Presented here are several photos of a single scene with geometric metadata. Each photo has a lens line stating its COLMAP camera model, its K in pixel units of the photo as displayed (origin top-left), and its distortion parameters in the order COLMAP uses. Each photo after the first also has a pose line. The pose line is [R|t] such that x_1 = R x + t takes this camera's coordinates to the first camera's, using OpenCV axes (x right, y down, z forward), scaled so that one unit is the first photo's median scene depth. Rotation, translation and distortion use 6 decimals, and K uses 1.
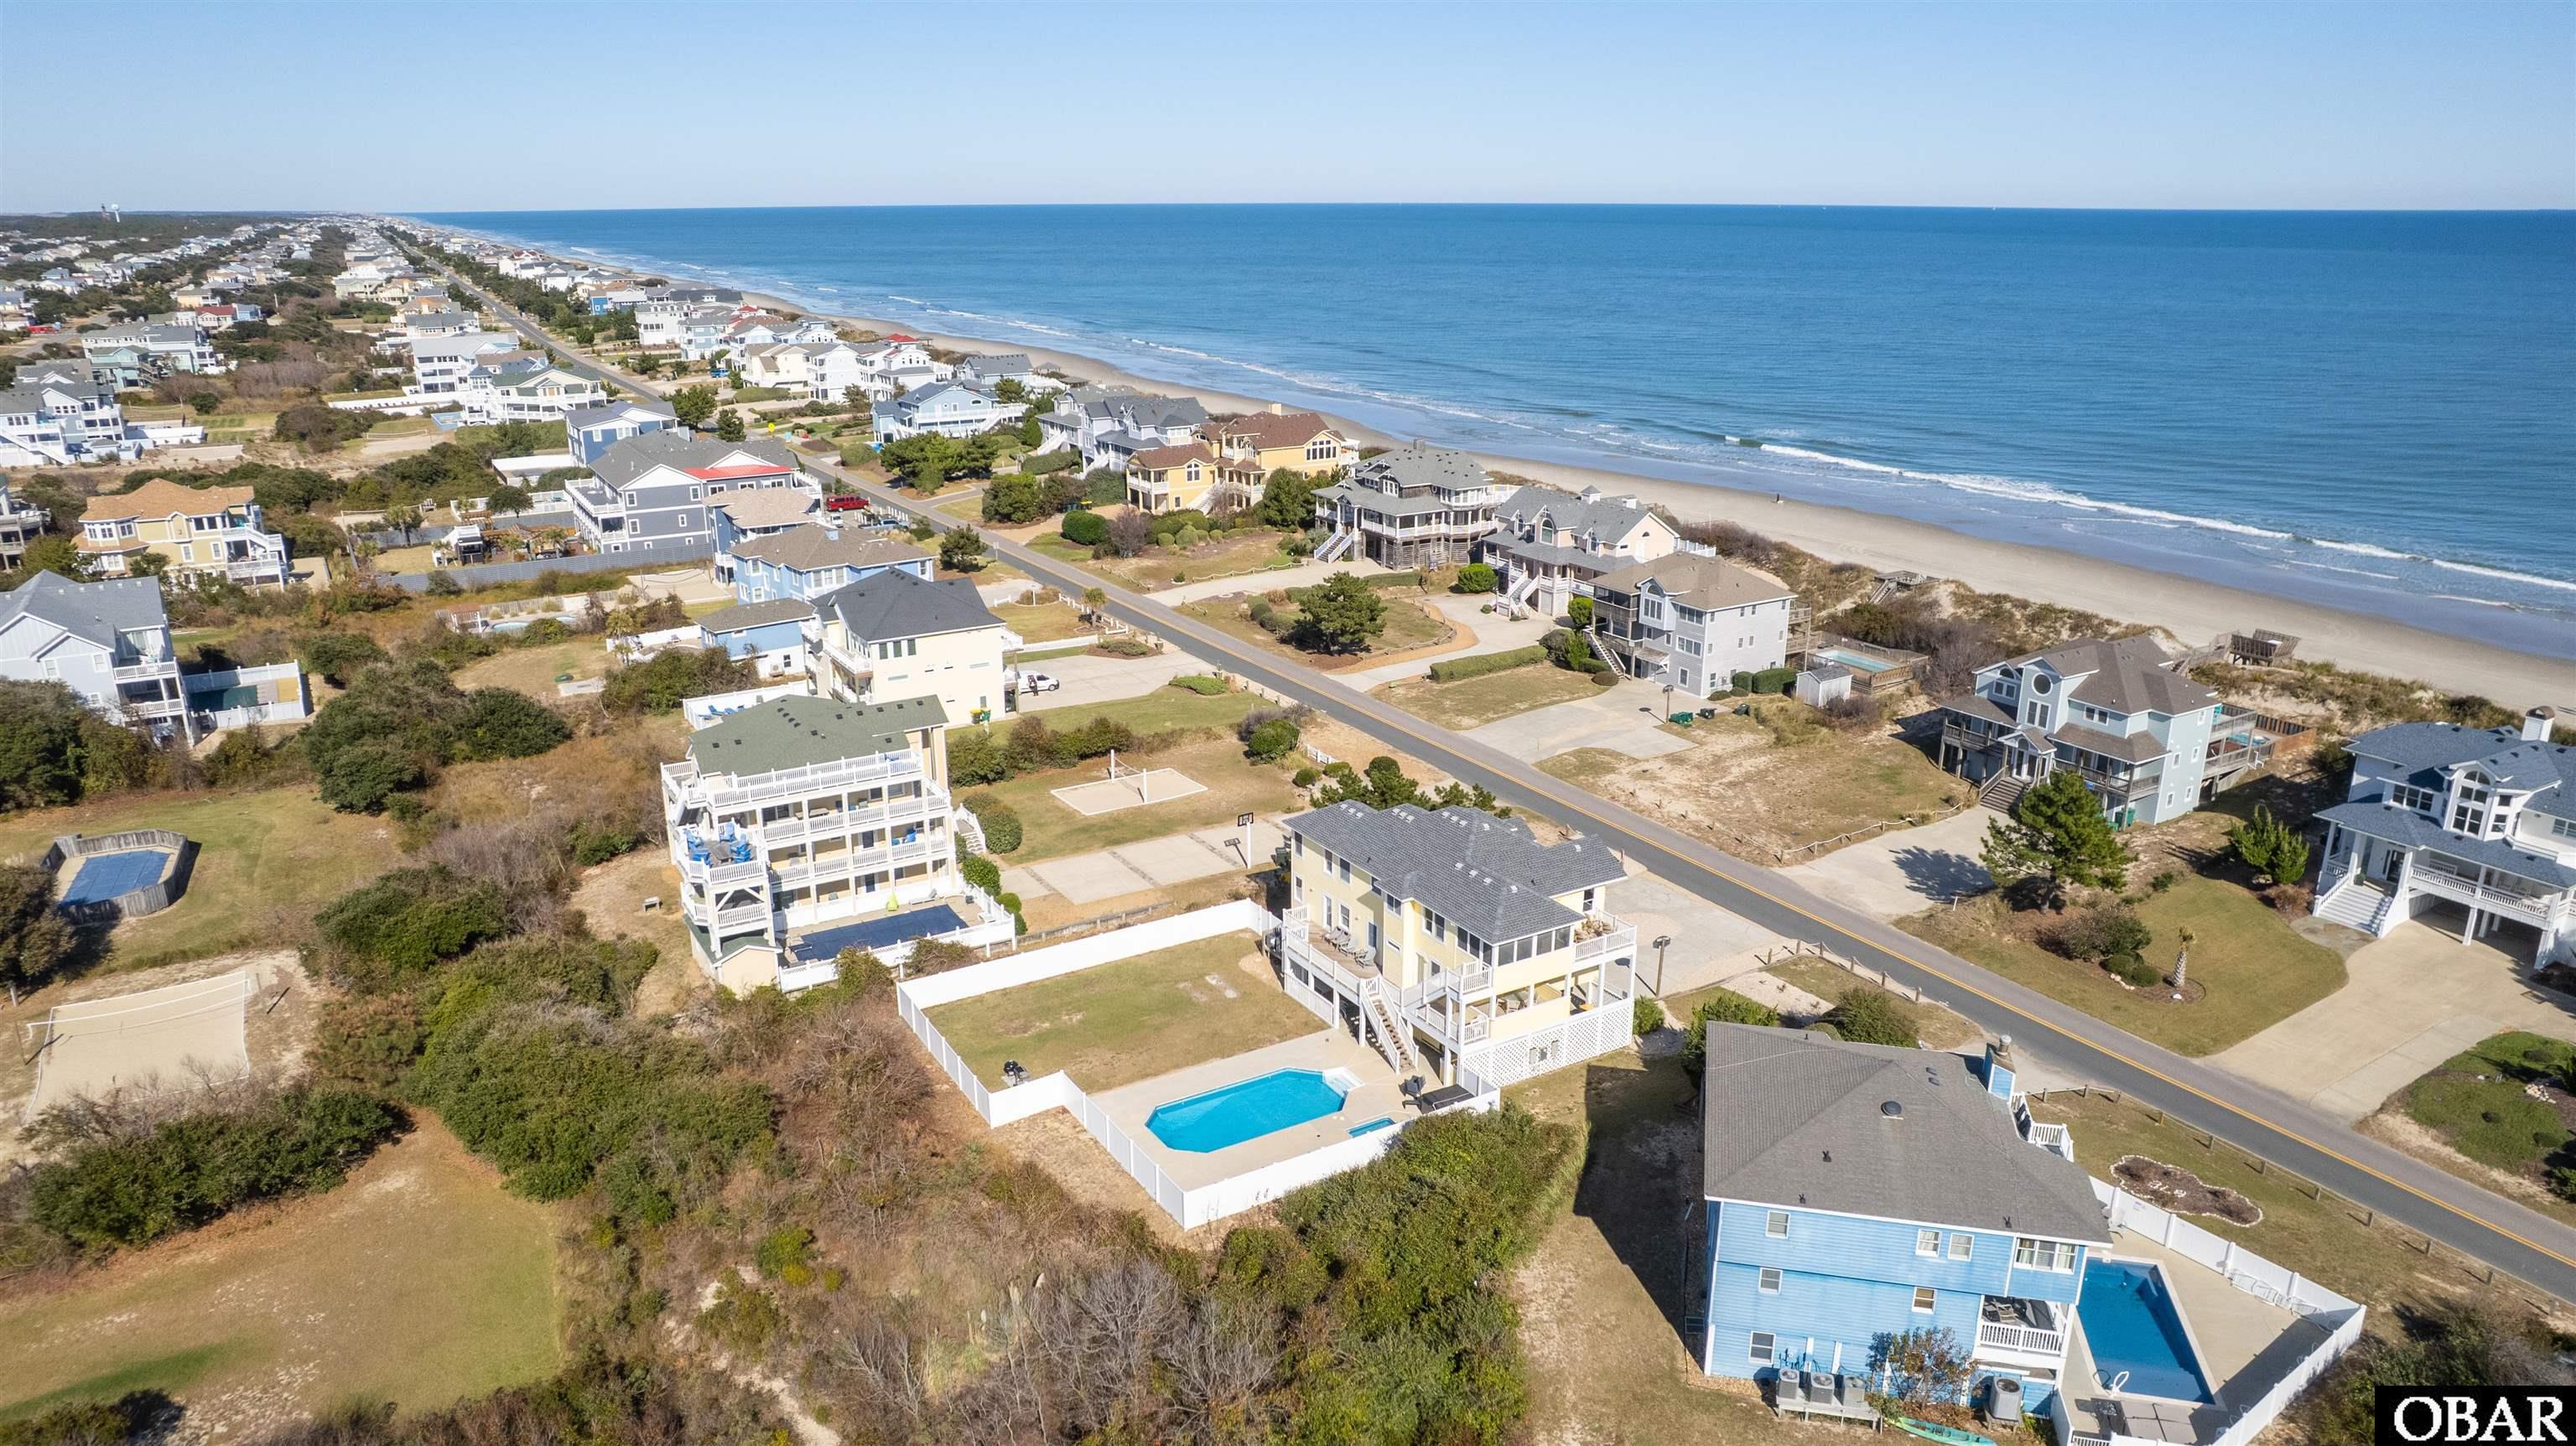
lens RADIAL K [[1676.0, 0, 1294.2], [0, 1676.0, 711.7], [0, 0, 1]] dist [-0.073344, 0.063934]
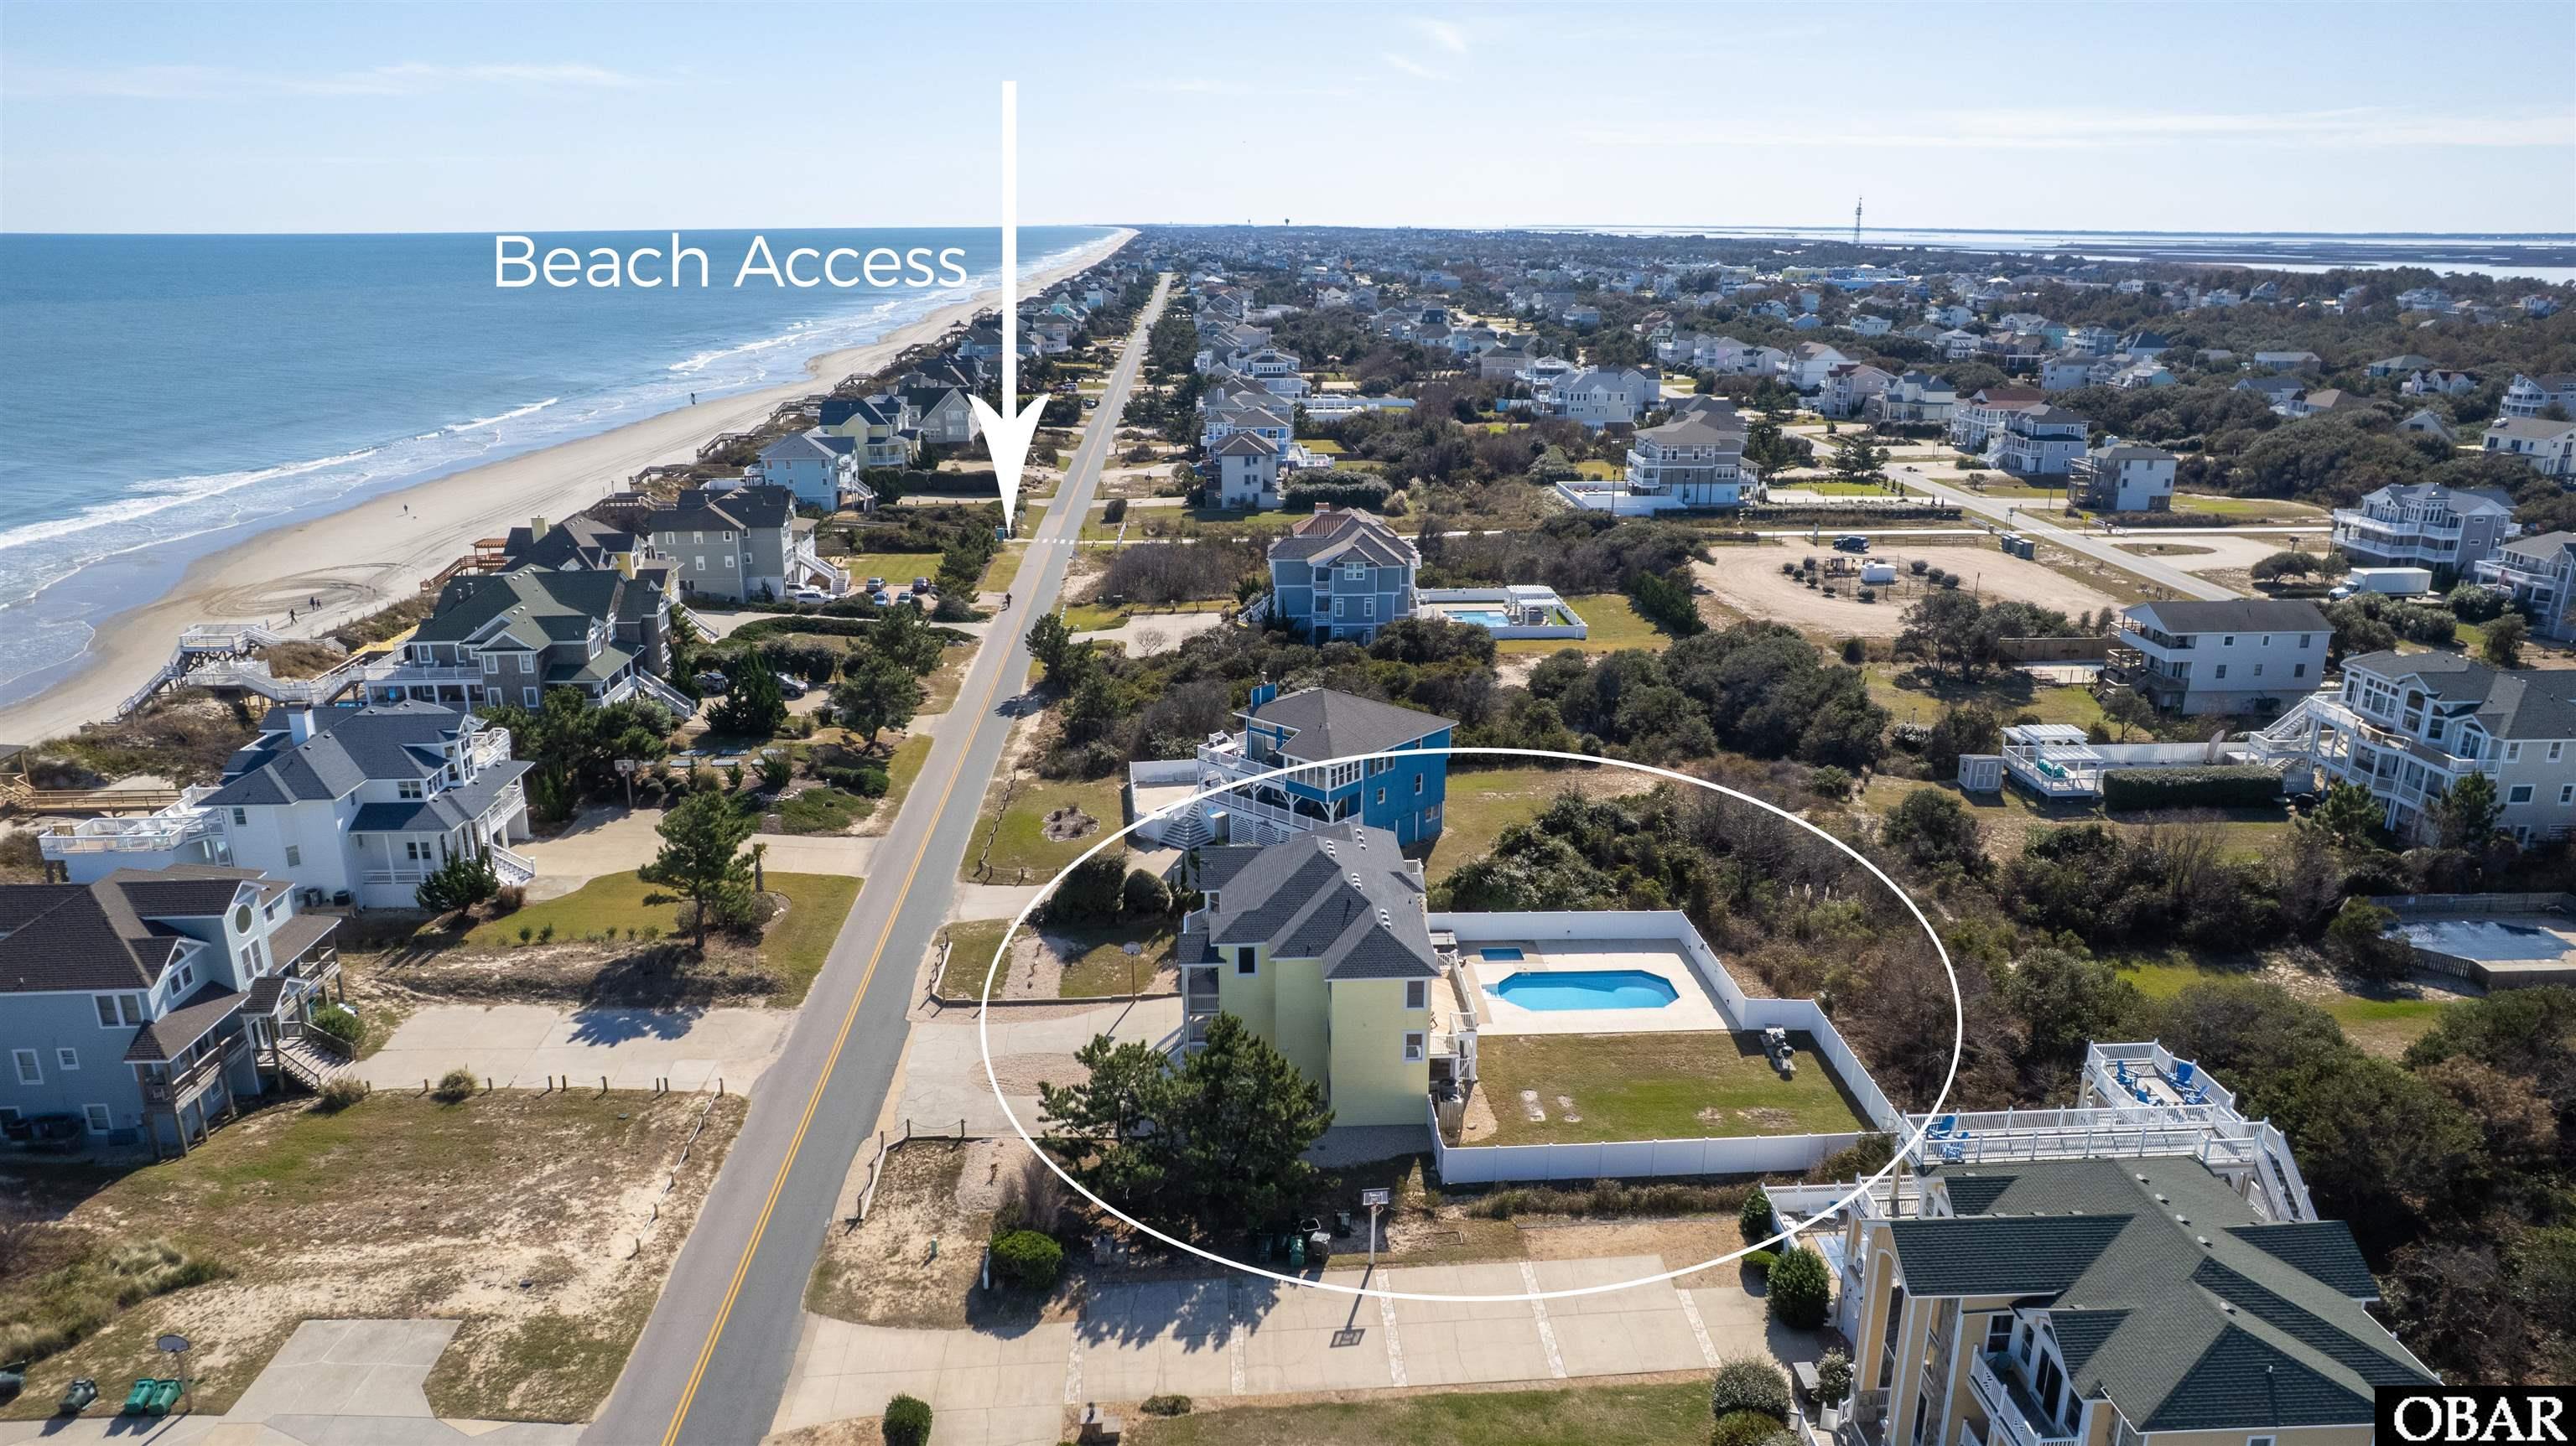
lens RADIAL K [[1702.8, 0, 1268.6], [0, 1702.8, 724.3], [0, 0, 1]] dist [-0.074766, 0.058656]
pose [[-0.875661, -0.139494, 0.462340, -0.236765], [0.142596, 0.840002, 0.523511, -0.383768], [-0.461393, 0.524346, -0.715666, 1.234827]]
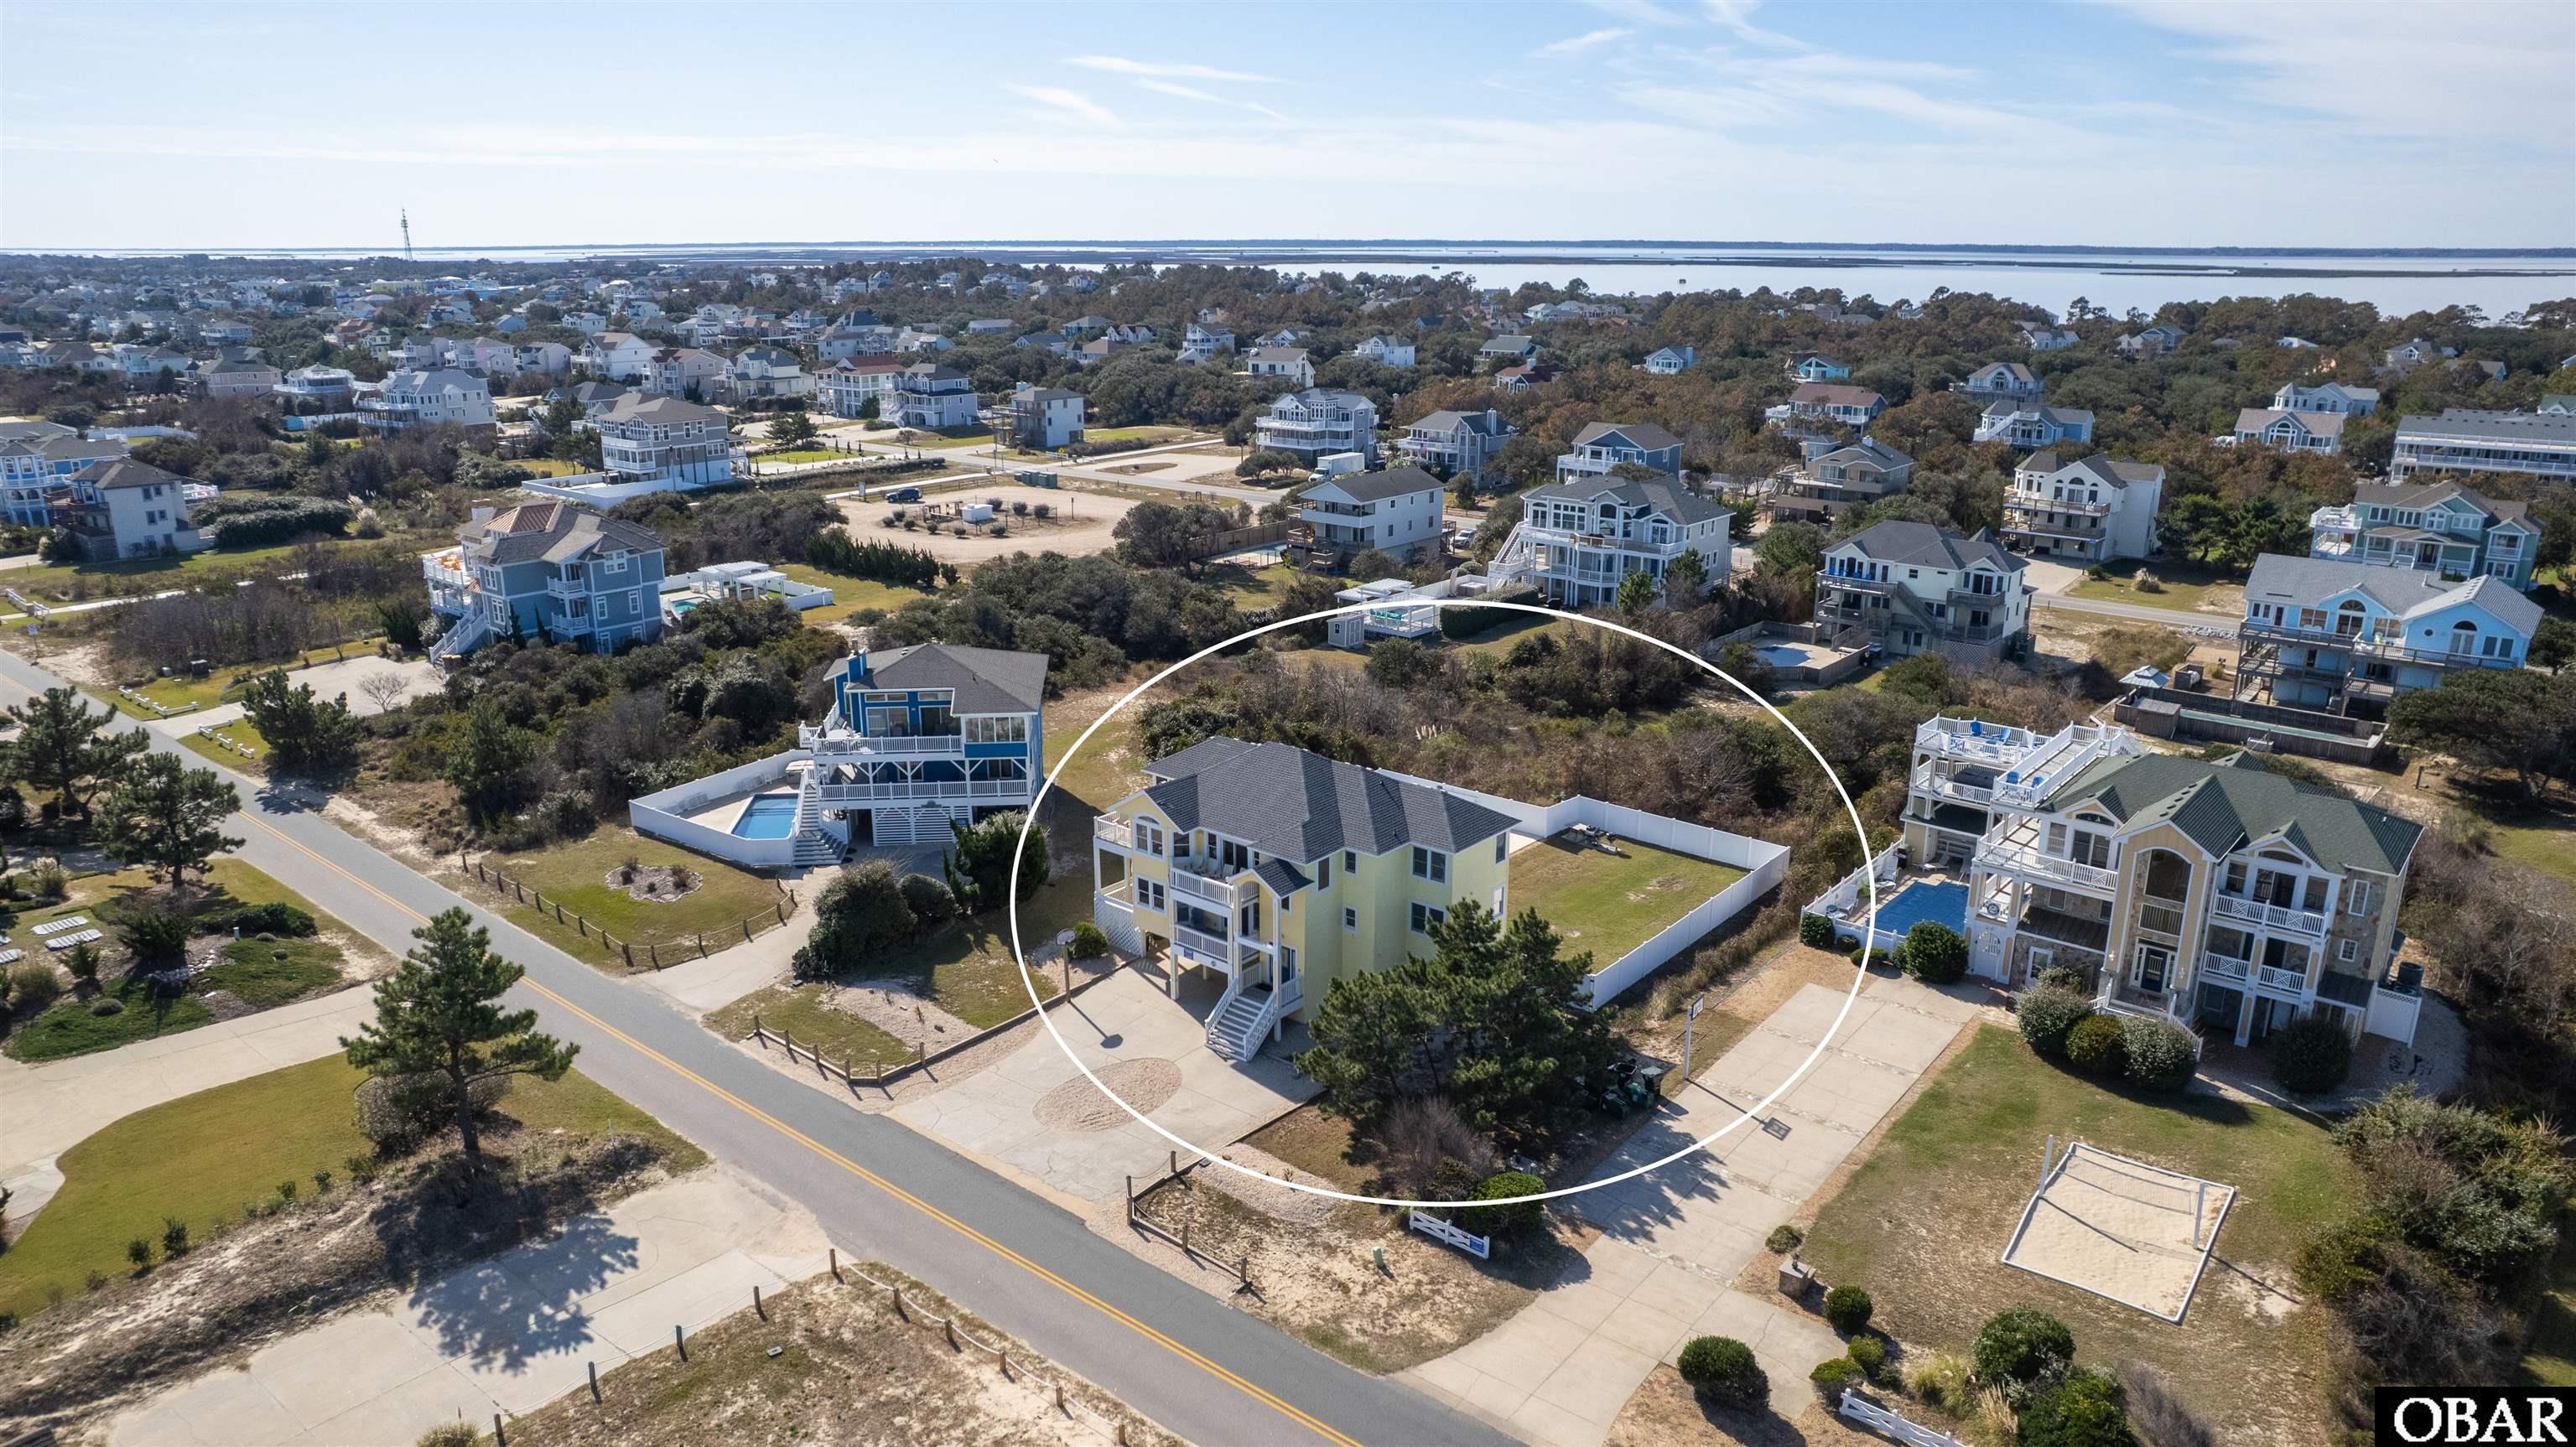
lens RADIAL K [[1684.6, 0, 1289.8], [0, 1684.6, 753.8], [0, 0, 1]] dist [-0.068168, 0.055545]
pose [[-0.947690, 0.092622, -0.305457, 0.276772], [-0.096444, 0.829154, 0.550639, -0.320287], [0.304272, 0.551294, -0.776848, 1.249401]]
